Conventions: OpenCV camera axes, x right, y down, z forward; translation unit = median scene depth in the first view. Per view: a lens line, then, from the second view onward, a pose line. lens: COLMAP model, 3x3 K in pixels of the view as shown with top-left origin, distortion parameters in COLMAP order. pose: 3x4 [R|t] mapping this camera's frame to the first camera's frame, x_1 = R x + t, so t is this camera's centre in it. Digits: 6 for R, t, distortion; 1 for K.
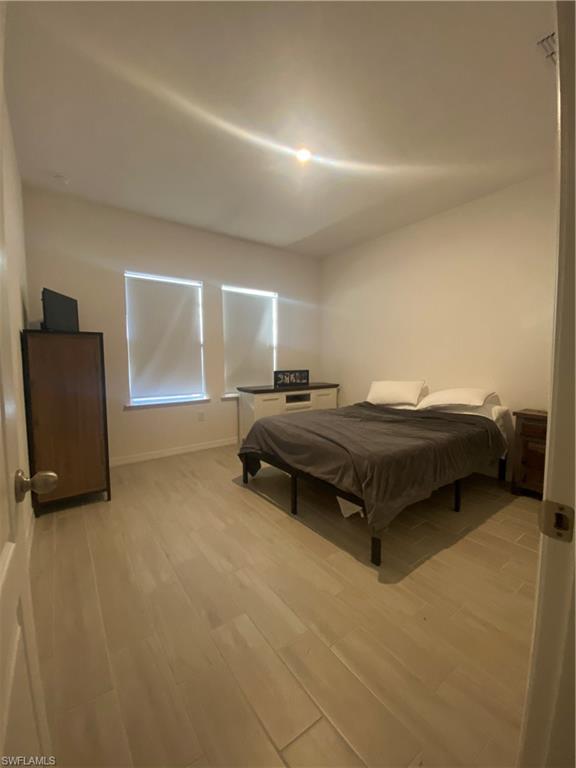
lens RADIAL K [[314.8, 0, 289.0], [0, 314.8, 386.3], [0, 0, 1]] dist [-0.001485, -0.000060]
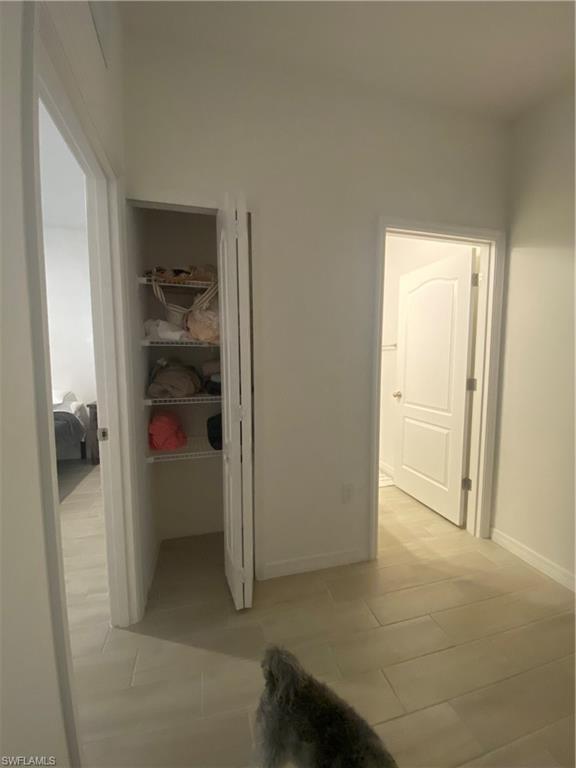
lens RADIAL K [[307.5, 0, 288.3], [0, 307.5, 382.7], [0, 0, 1]] dist [0.000943, 0.000008]
pose [[0.356297, -0.072448, 0.931560, -0.198817], [0.070178, 0.996248, 0.050638, -0.018601], [-0.931733, 0.047332, 0.360045, -0.280564]]
